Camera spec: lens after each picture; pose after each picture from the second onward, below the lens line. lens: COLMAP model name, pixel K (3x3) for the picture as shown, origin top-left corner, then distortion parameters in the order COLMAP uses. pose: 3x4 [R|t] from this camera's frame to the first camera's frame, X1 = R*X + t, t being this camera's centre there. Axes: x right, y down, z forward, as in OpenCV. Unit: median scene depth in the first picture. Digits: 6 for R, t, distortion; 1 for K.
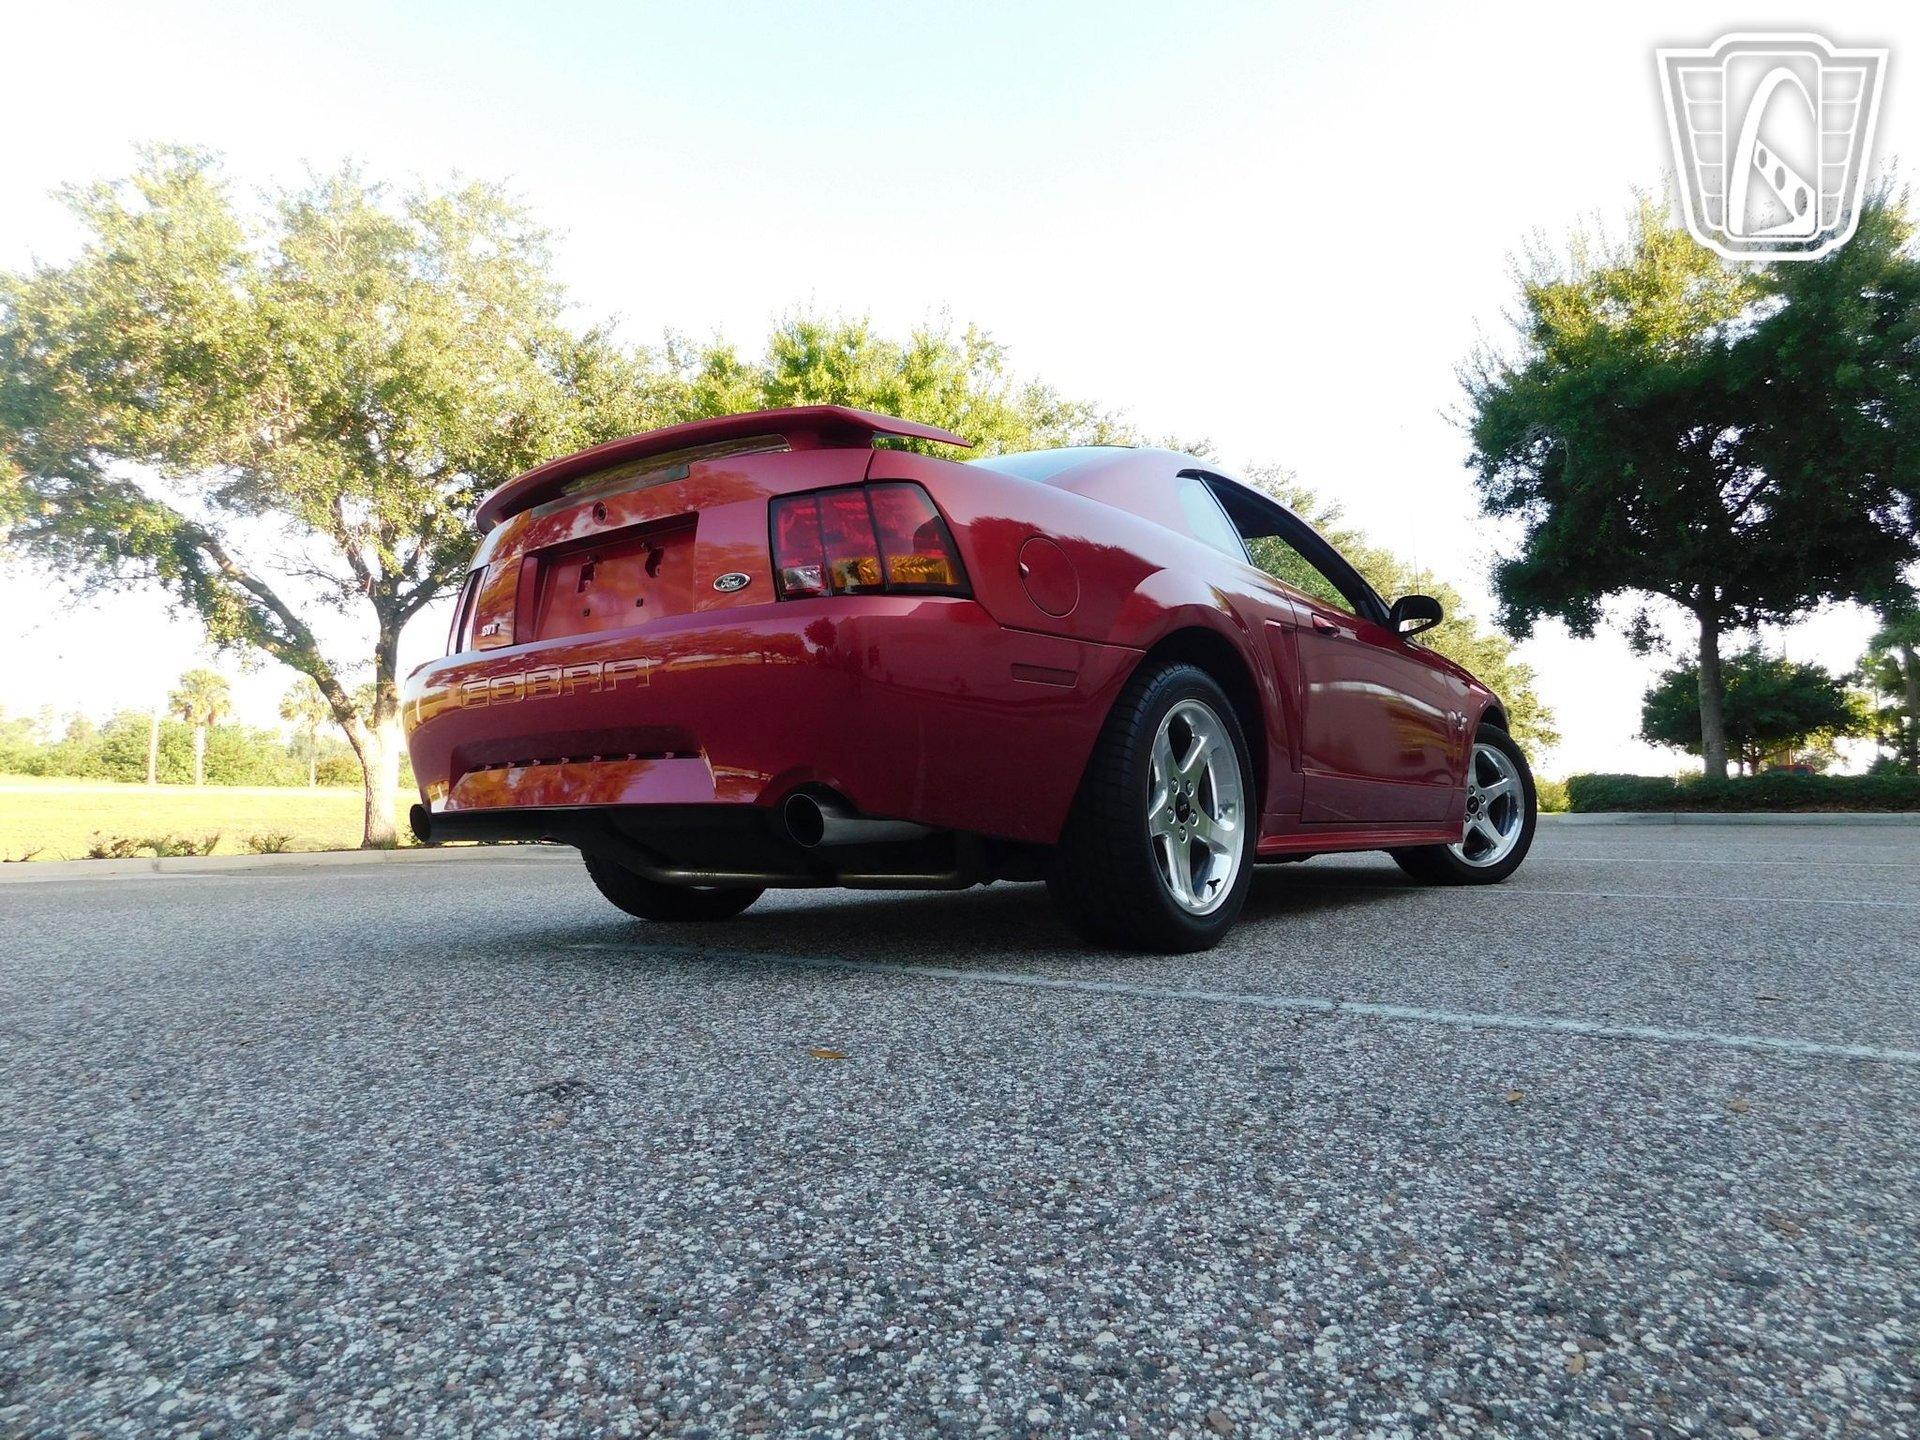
lens RADIAL K [[1251.0, 0, 963.0], [0, 1251.0, 715.2], [0, 0, 1]] dist [-0.069045, 0.055809]
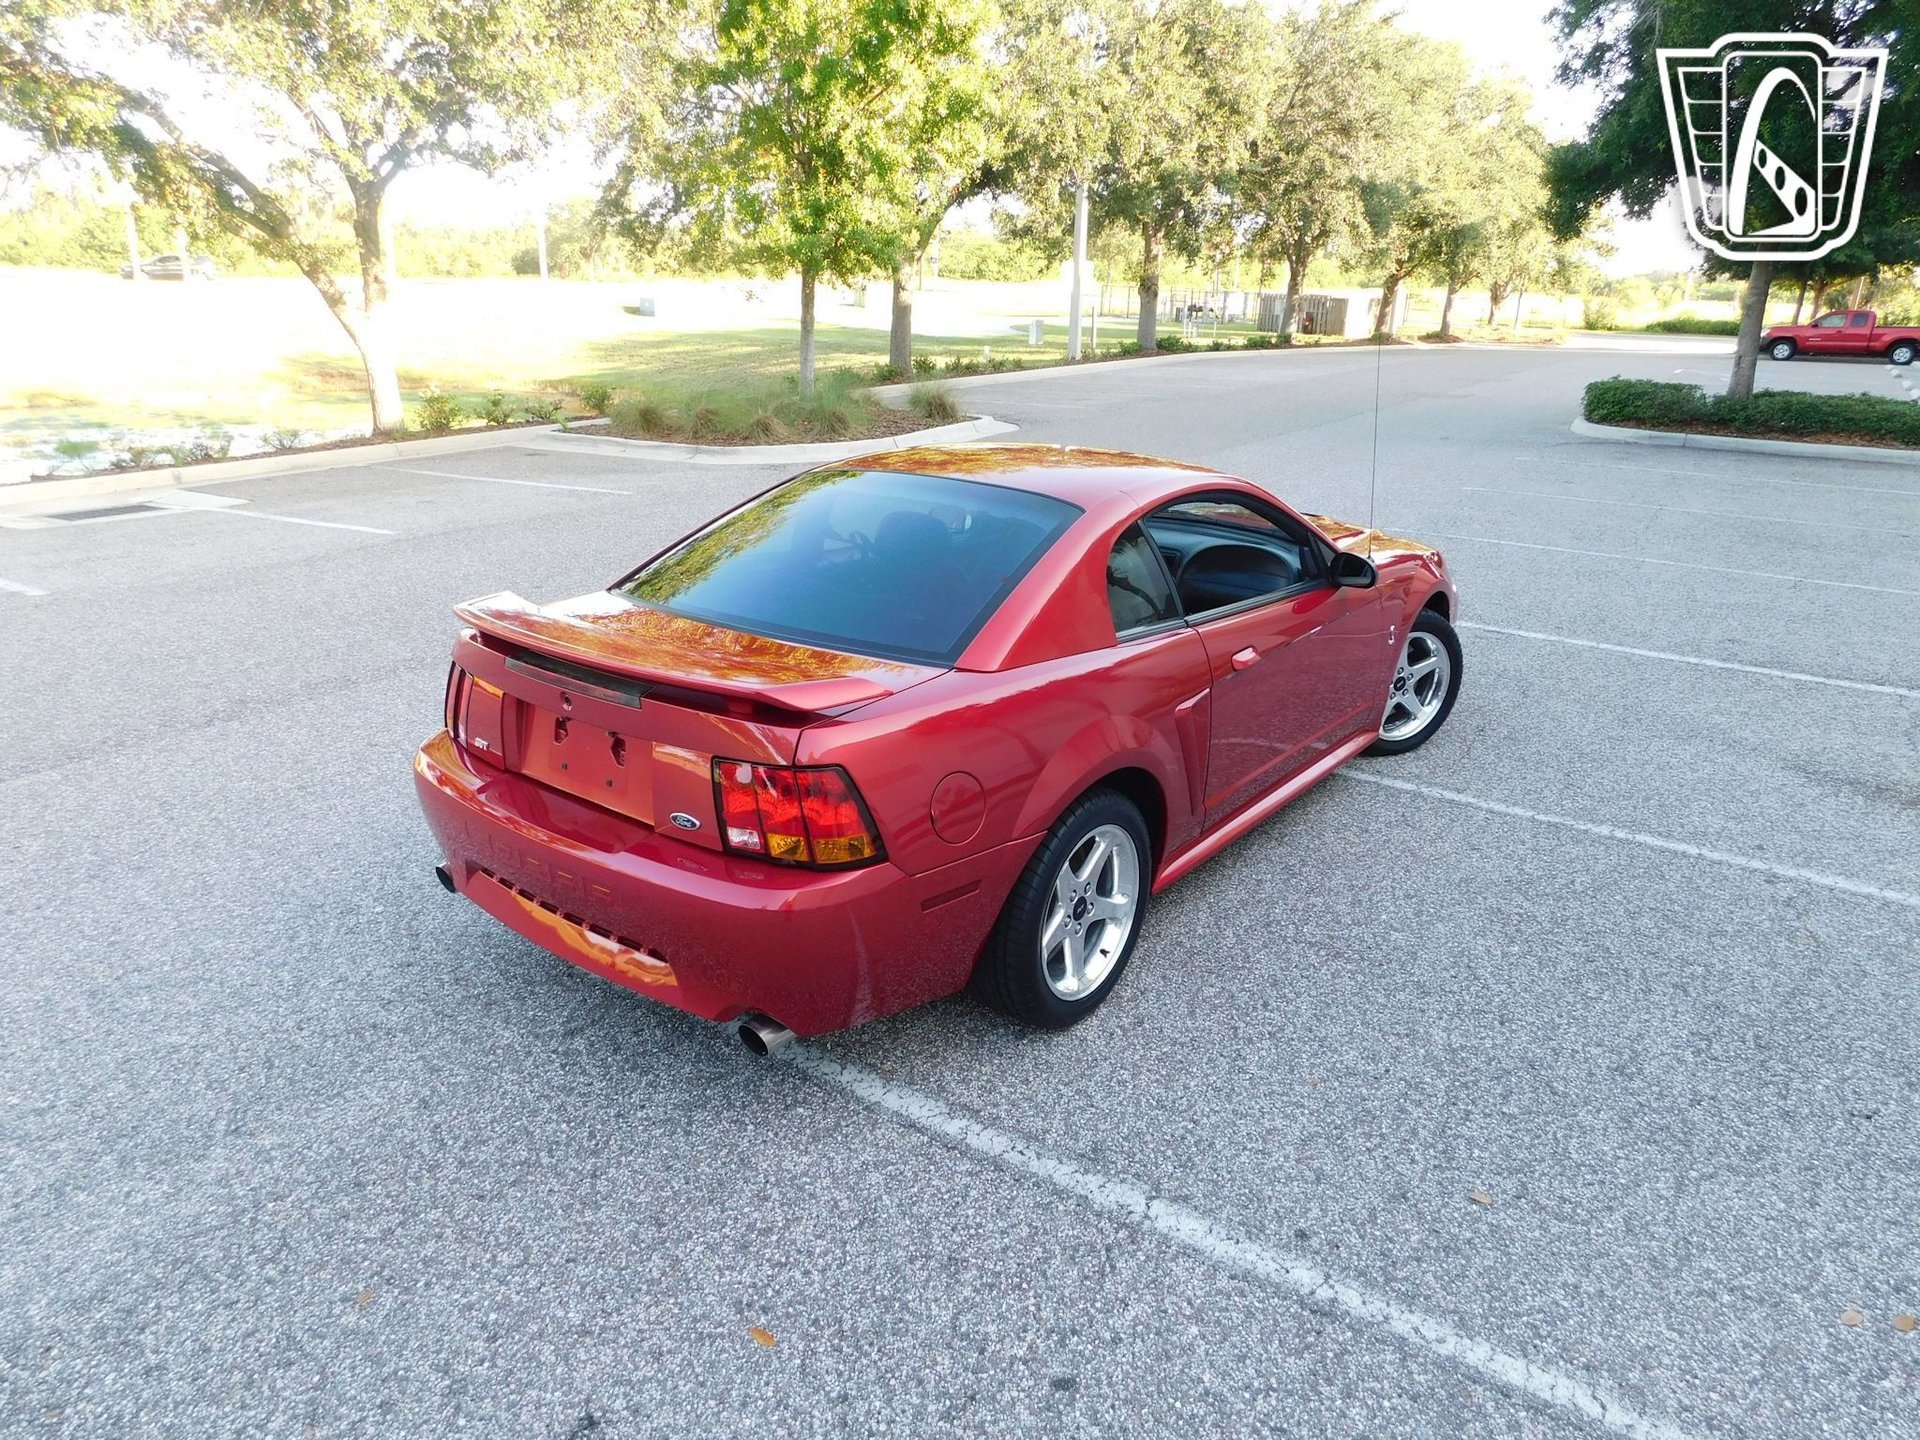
lens RADIAL K [[1251.0, 0, 962.6], [0, 1251.0, 700.1], [0, 0, 1]] dist [-0.069045, 0.055809]
pose [[0.999746, 0.018684, -0.012593, 0.074443], [-0.012441, 0.923729, 0.382844, -0.558705], [0.018786, -0.382590, 0.923727, -0.028394]]
